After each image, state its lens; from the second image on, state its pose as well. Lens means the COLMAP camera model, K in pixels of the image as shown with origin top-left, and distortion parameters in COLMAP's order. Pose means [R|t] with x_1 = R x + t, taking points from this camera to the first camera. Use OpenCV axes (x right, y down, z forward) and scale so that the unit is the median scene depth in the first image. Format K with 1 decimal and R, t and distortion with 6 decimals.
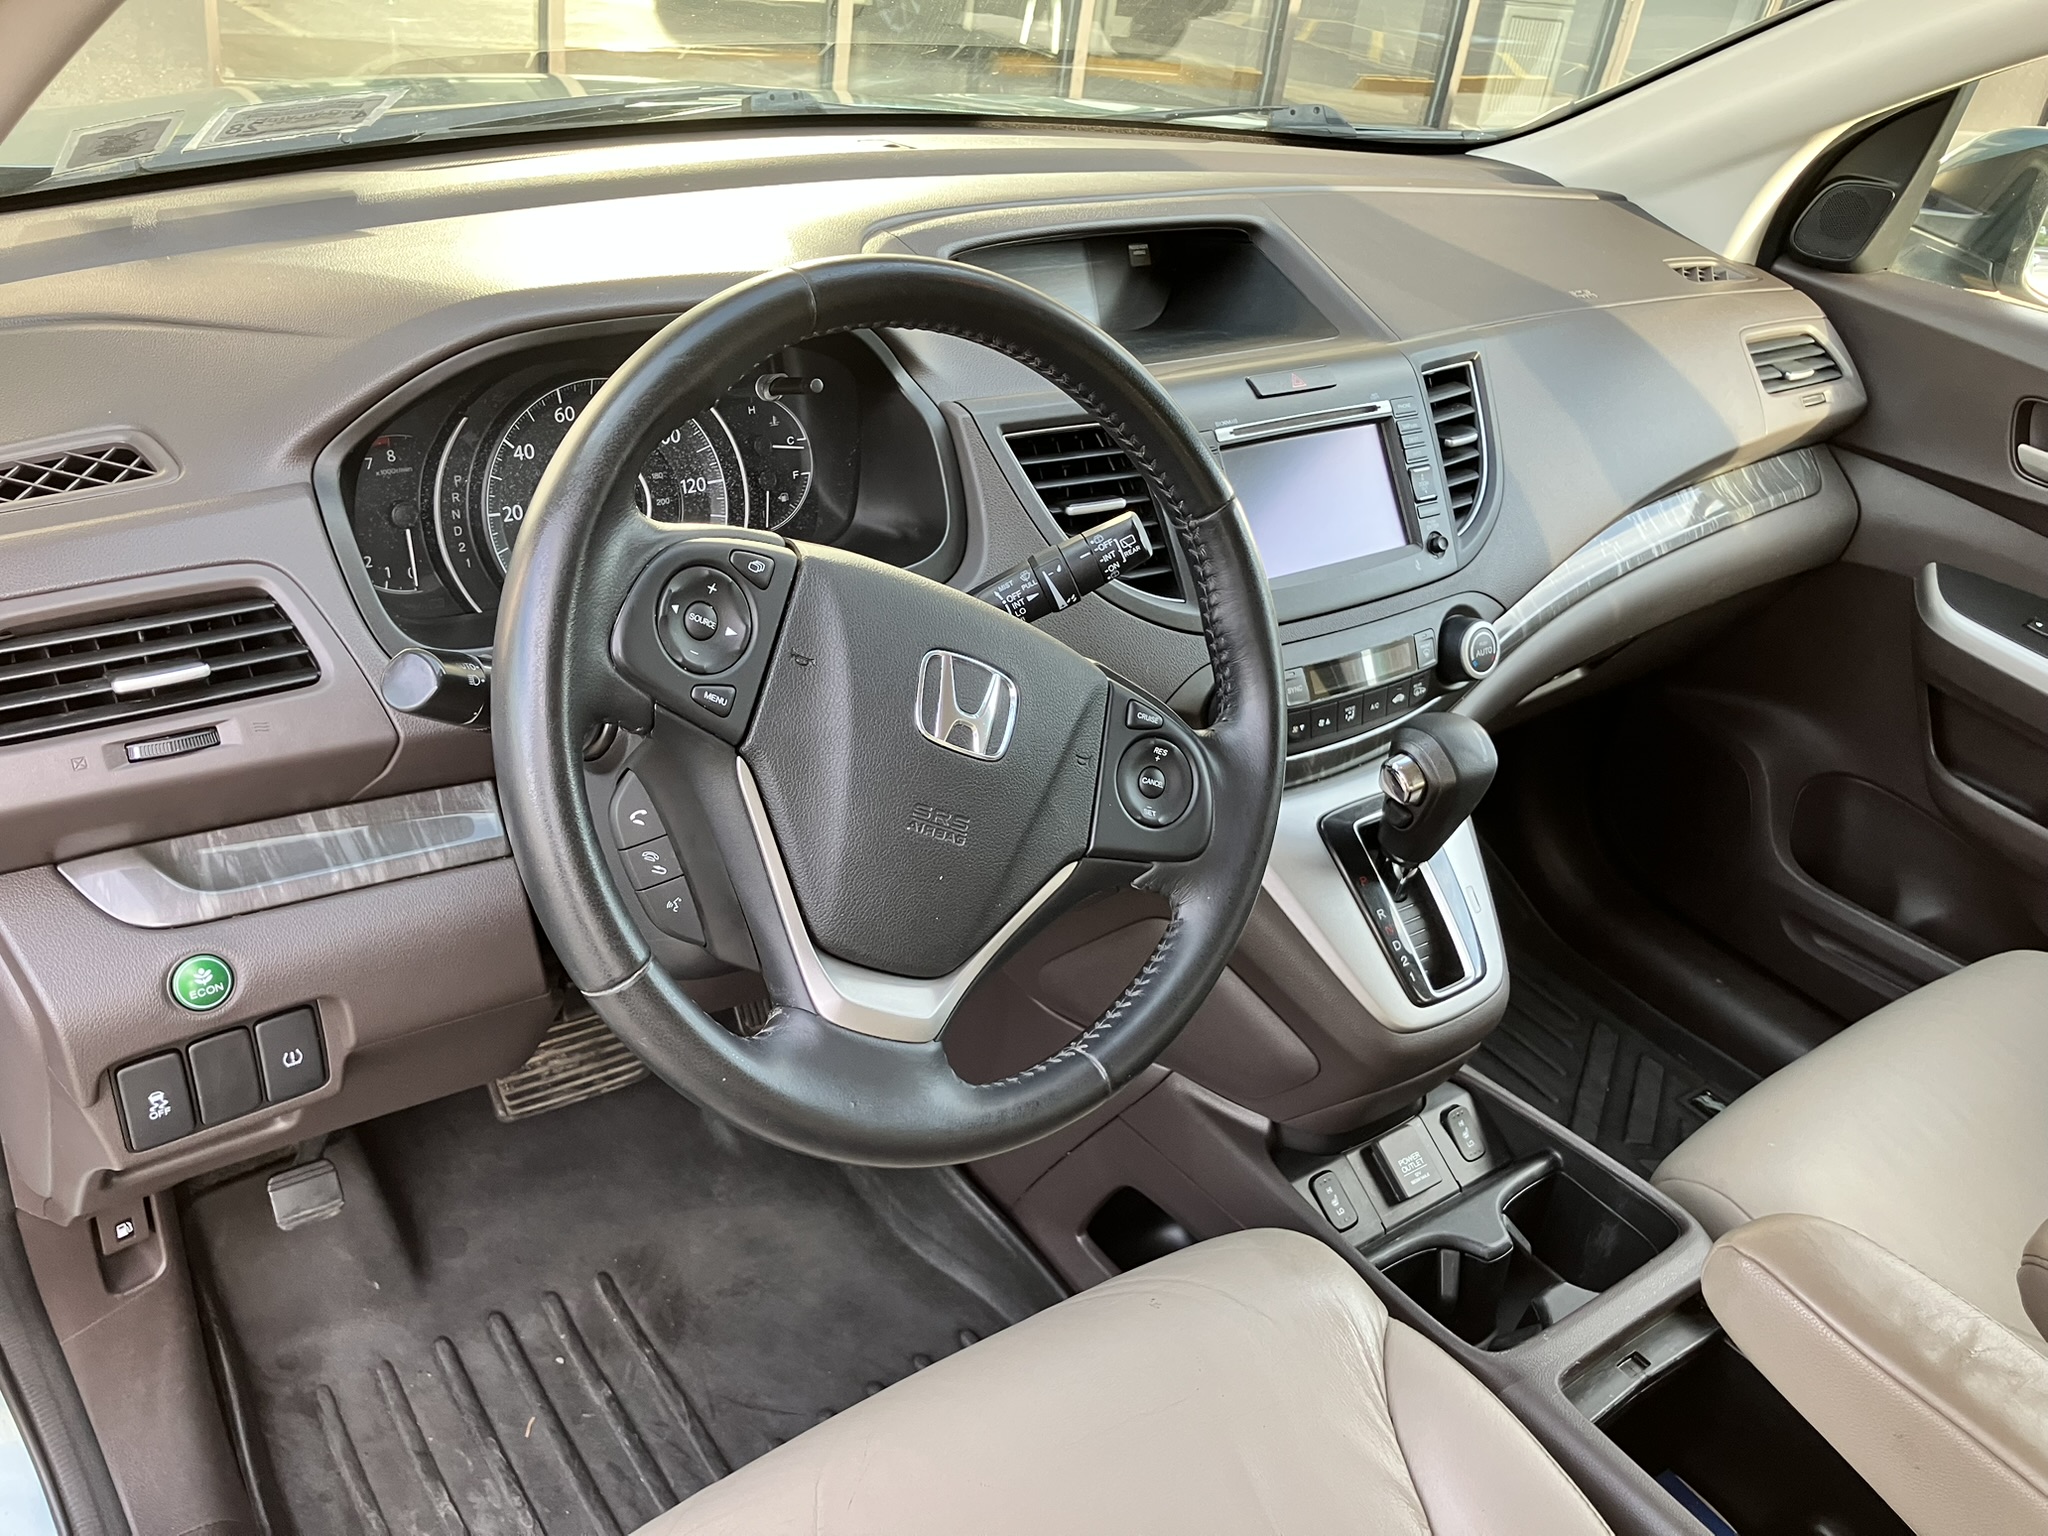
lens RADIAL K [[1663.5, 0, 1024.0], [0, 1663.5, 768.0], [0, 0, 1]] dist [0.019134, -0.003859]
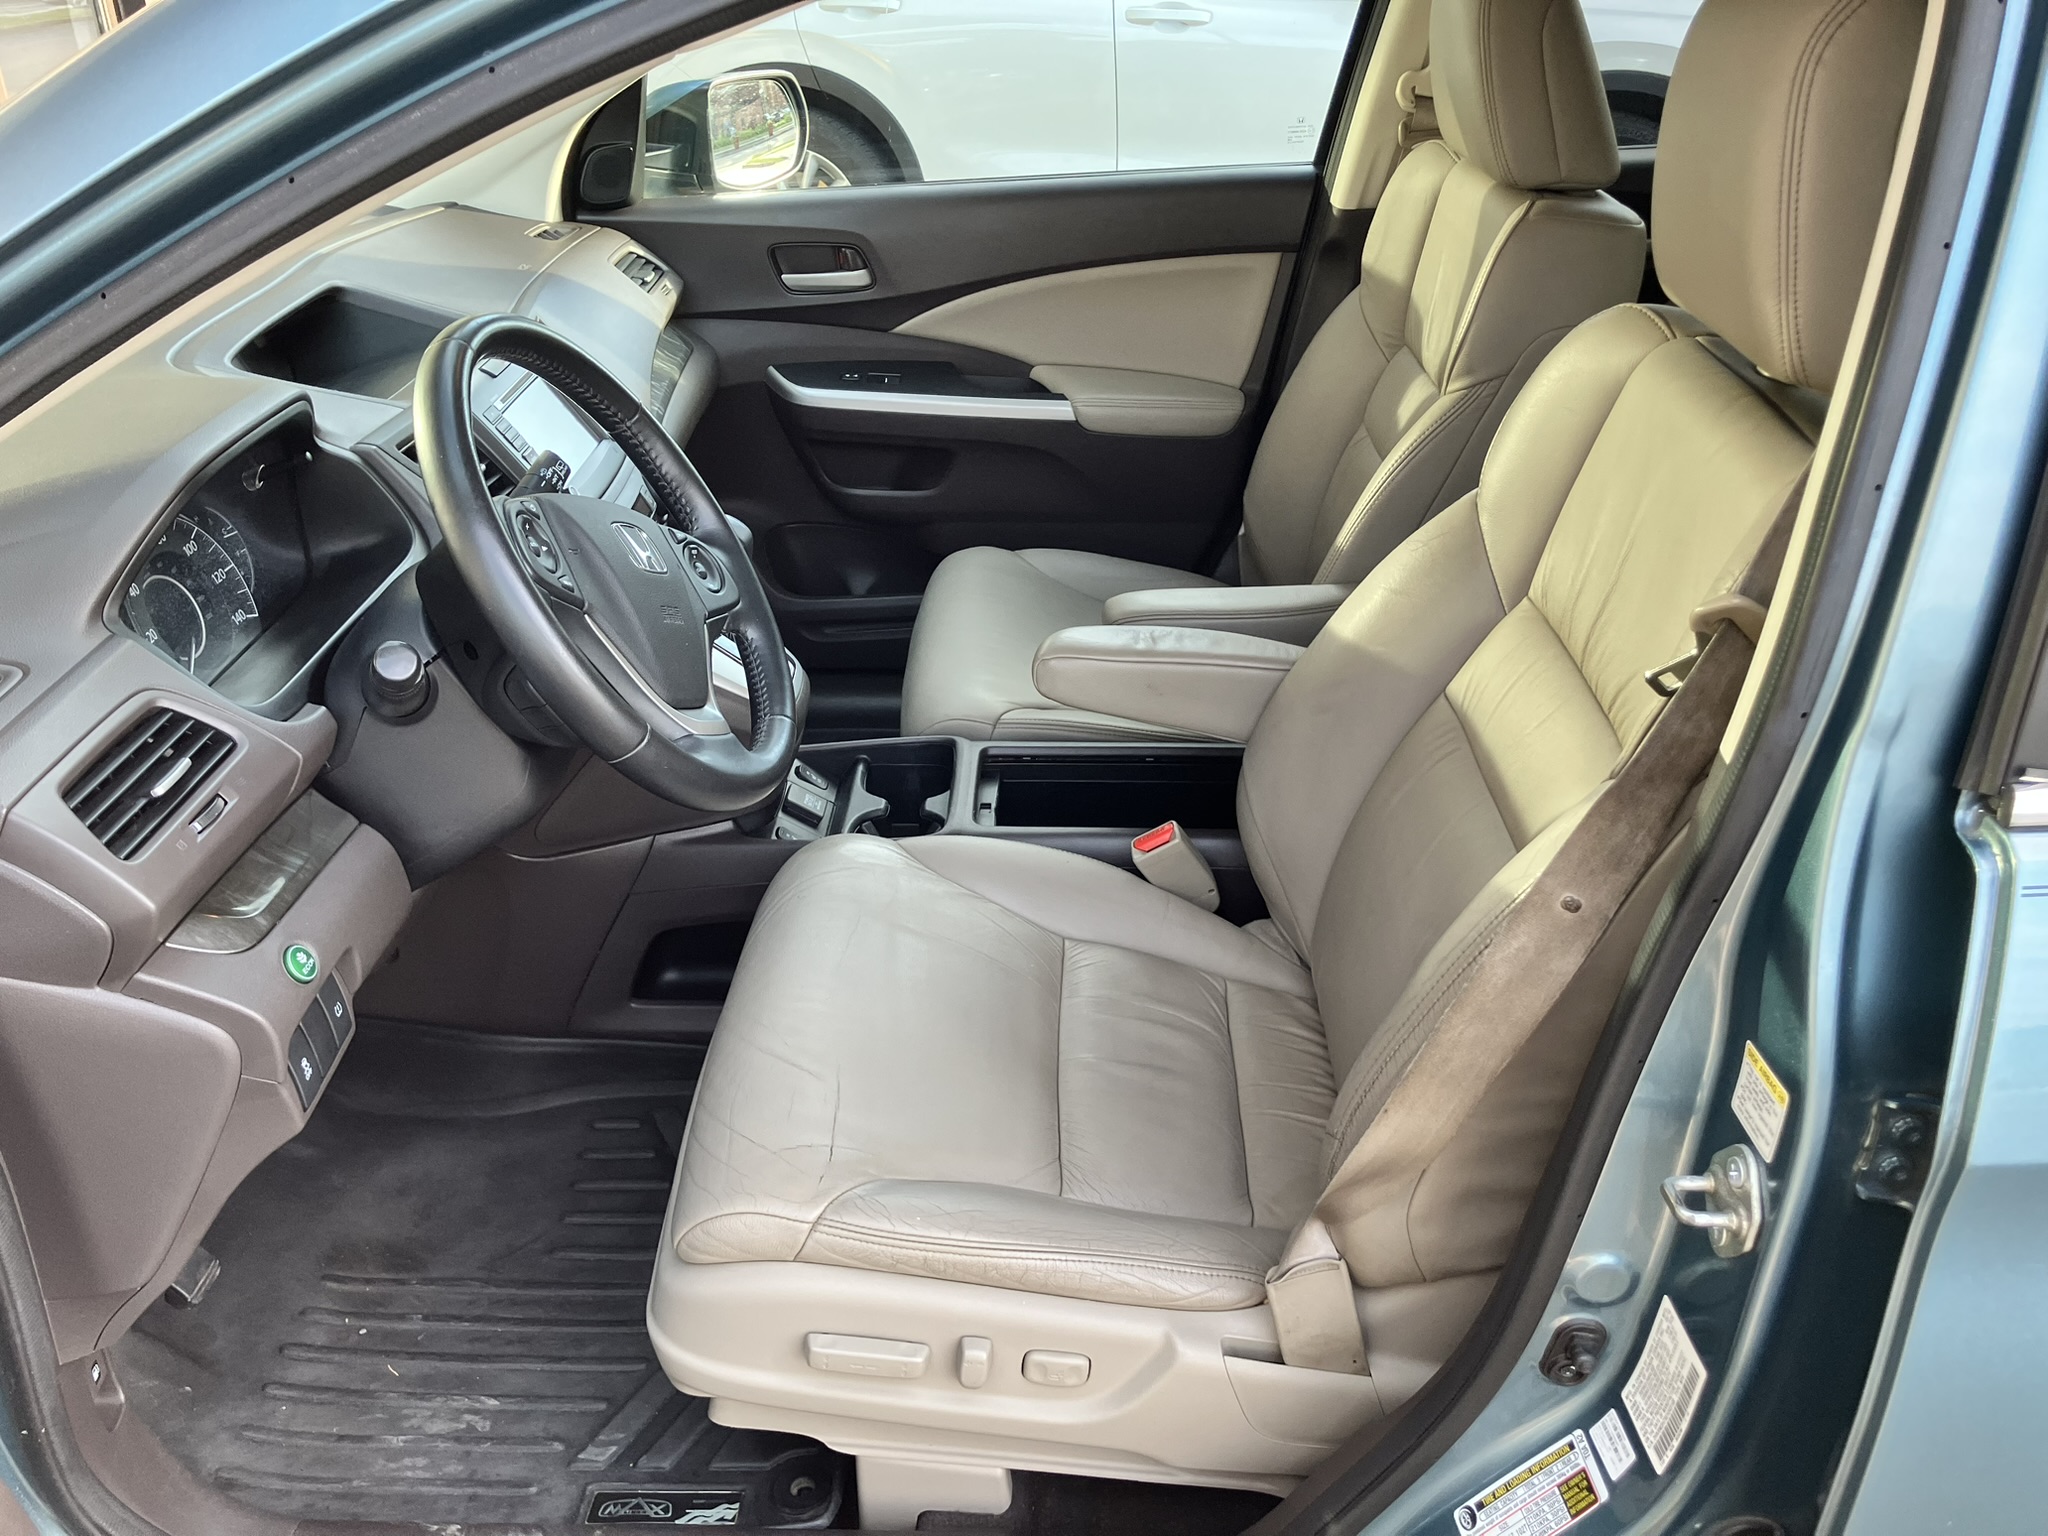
lens RADIAL K [[1748.5, 0, 1015.5], [0, 1748.5, 782.2], [0, 0, 1]] dist [0.014231, 0.011553]
pose [[0.600647, -0.477626, 0.641168, -0.677014], [0.476765, 0.857735, 0.192319, 0.001536], [-0.641809, 0.190171, 0.742911, -0.328791]]
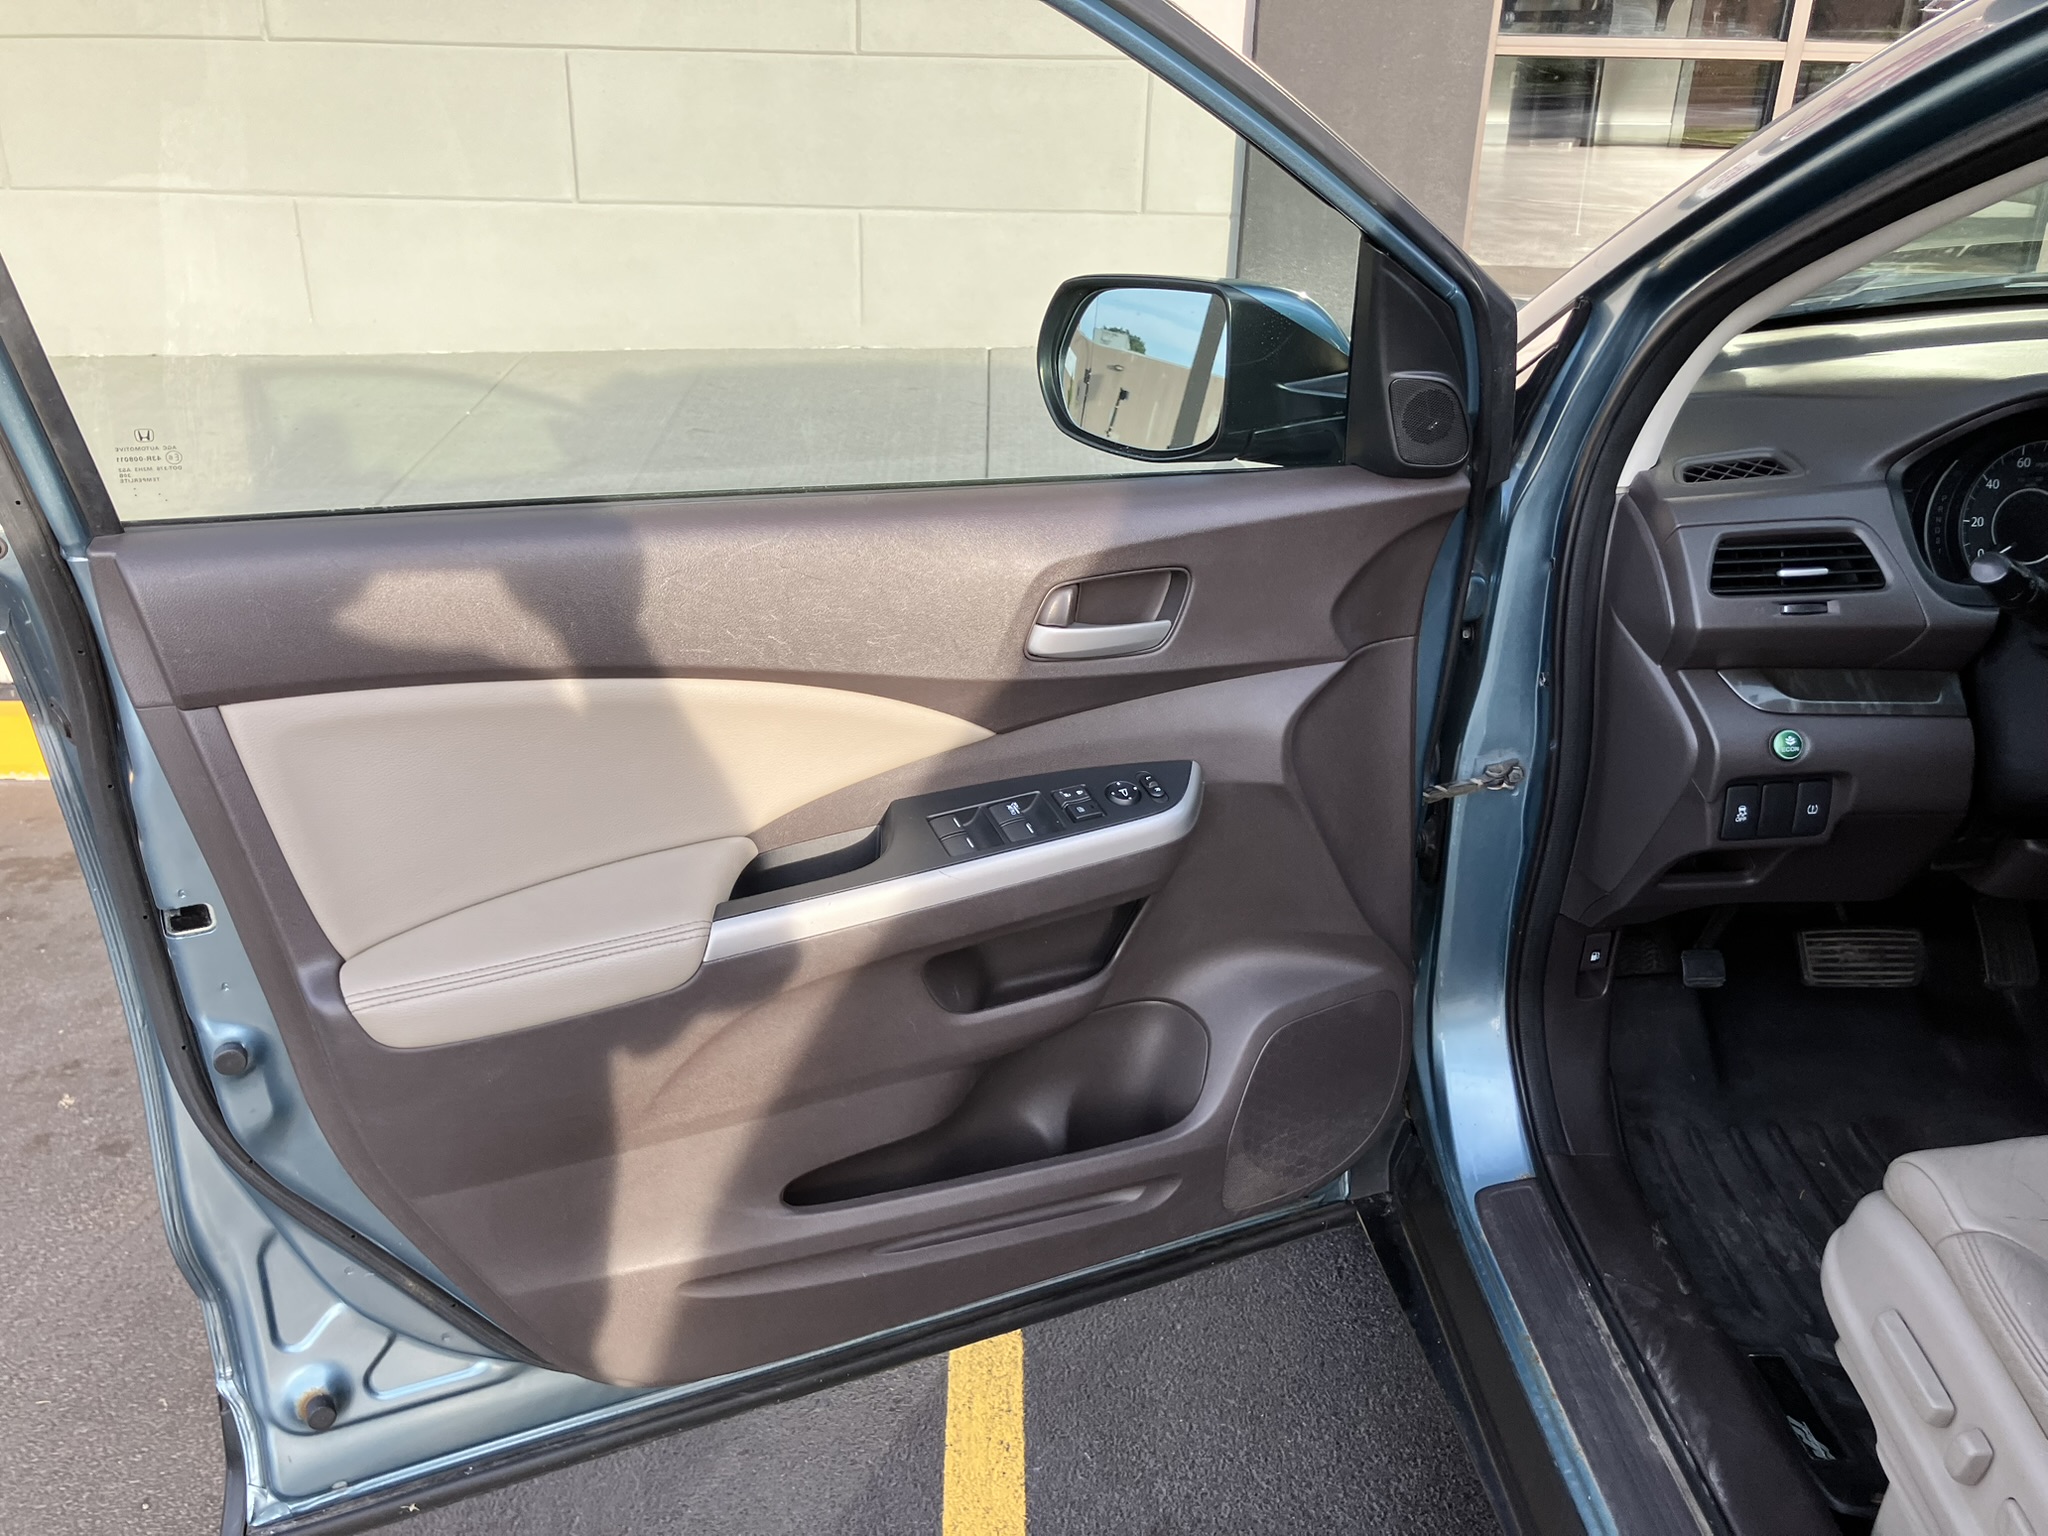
lens RADIAL K [[1748.5, 0, 1015.5], [0, 1748.5, 782.2], [0, 0, 1]] dist [0.014231, 0.011553]
pose [[0.841009, 0.137436, -0.523274, -0.138046], [-0.203706, 0.976459, -0.070935, 0.316163], [0.501206, 0.166251, 0.849207, -0.665411]]
